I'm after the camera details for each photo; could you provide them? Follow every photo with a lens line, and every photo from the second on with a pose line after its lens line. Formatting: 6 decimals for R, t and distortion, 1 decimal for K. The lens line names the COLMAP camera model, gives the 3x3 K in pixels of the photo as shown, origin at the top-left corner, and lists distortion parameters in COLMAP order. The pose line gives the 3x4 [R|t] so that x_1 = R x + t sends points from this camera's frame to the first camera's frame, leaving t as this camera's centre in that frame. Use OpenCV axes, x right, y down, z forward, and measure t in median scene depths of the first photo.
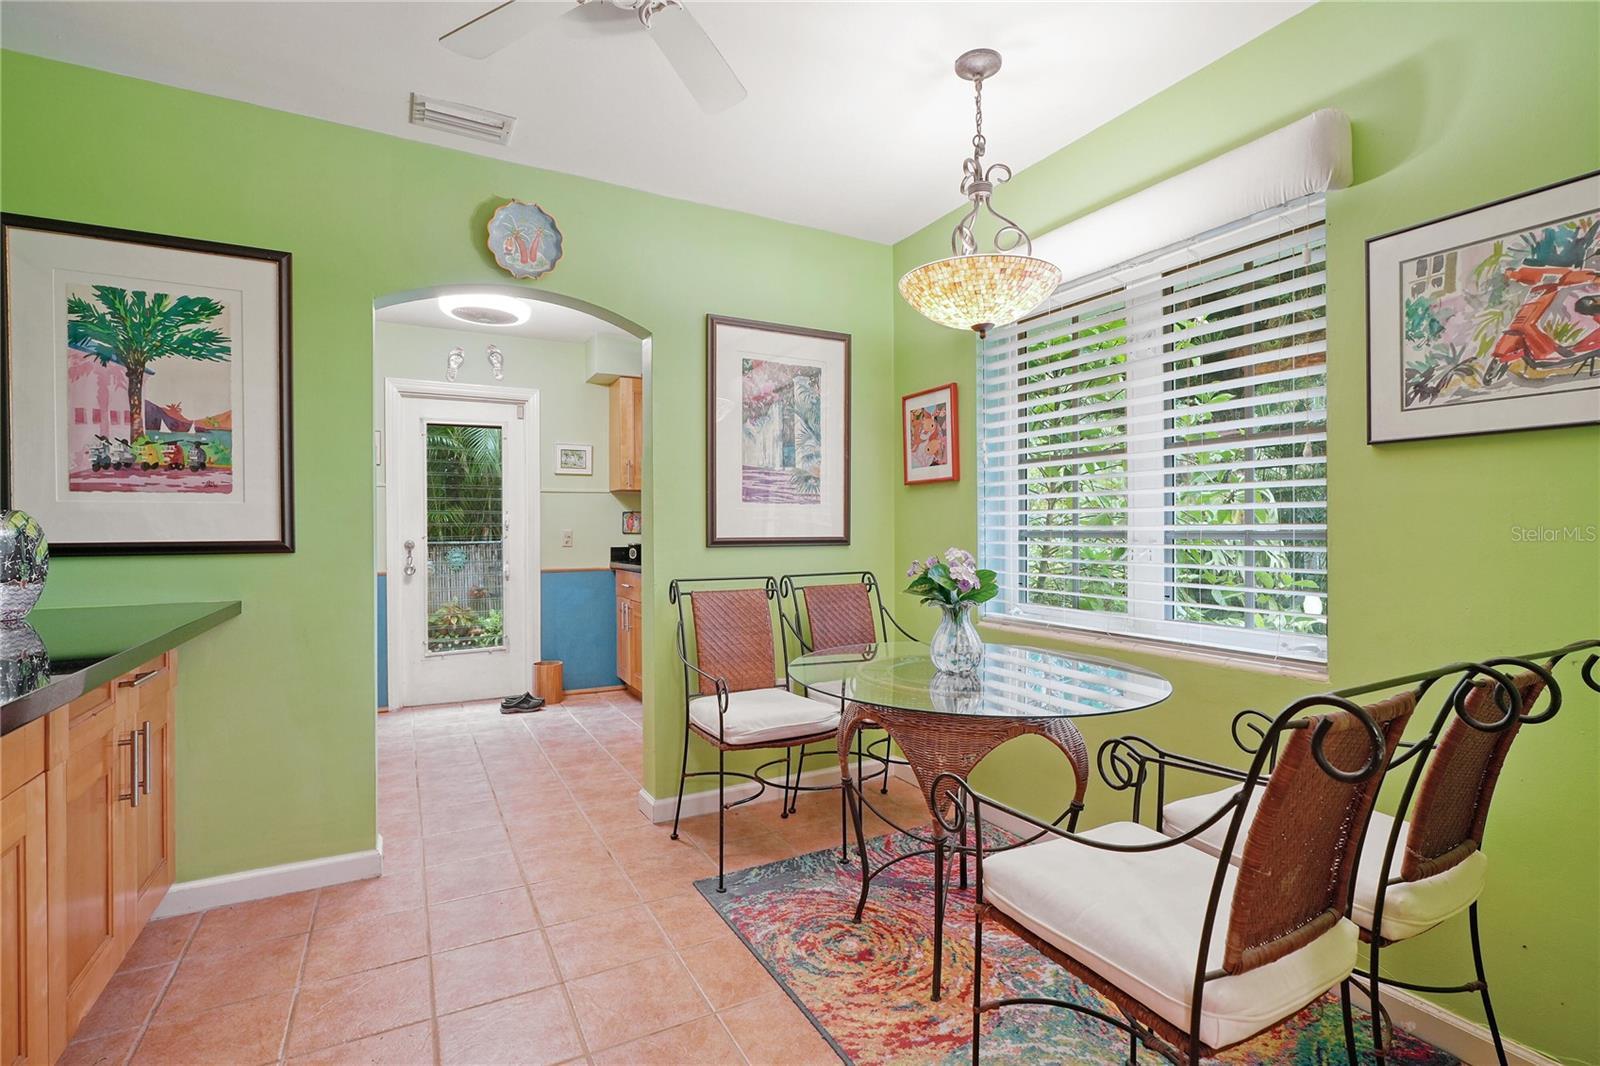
lens RADIAL K [[746.7, 0, 783.1], [0, 746.7, 526.9], [0, 0, 1]] dist [-0.003890, 0.000803]
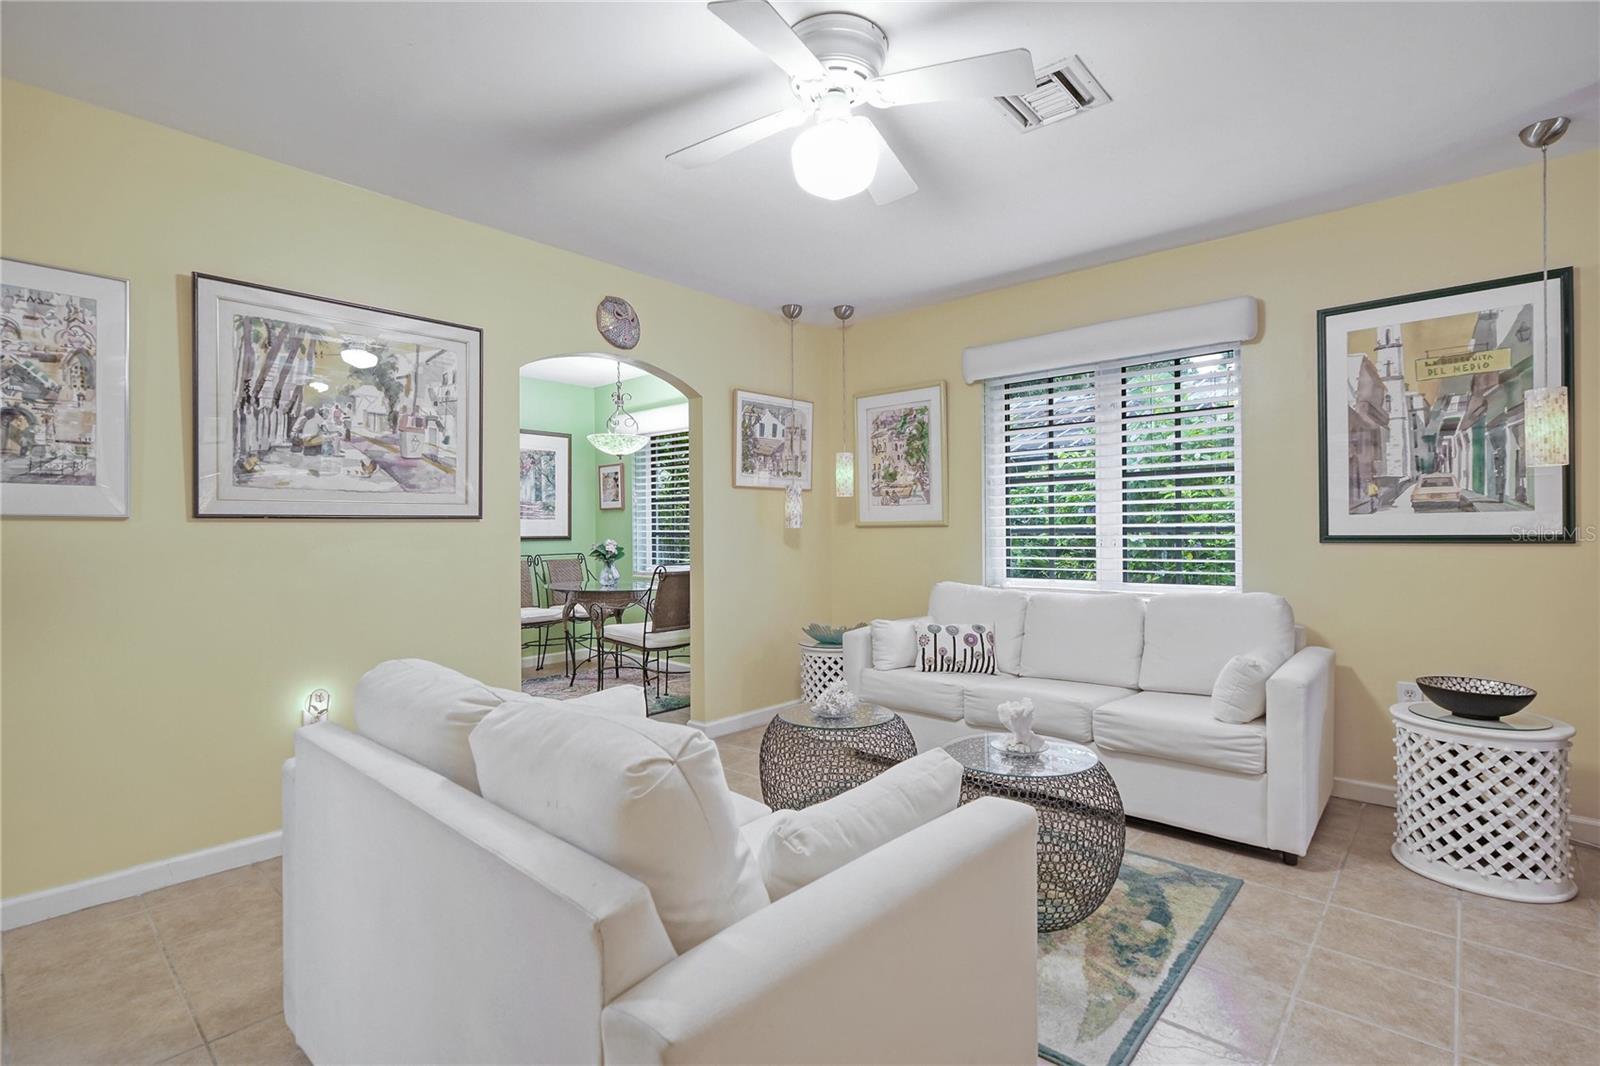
lens RADIAL K [[745.8, 0, 798.5], [0, 745.8, 529.9], [0, 0, 1]] dist [0.000017, 0.000652]
pose [[0.934935, -0.000343, 0.354820, -0.067527], [0.000987, 0.999998, -0.001632, 0.000984], [-0.354819, 0.001876, 0.934933, -1.481229]]
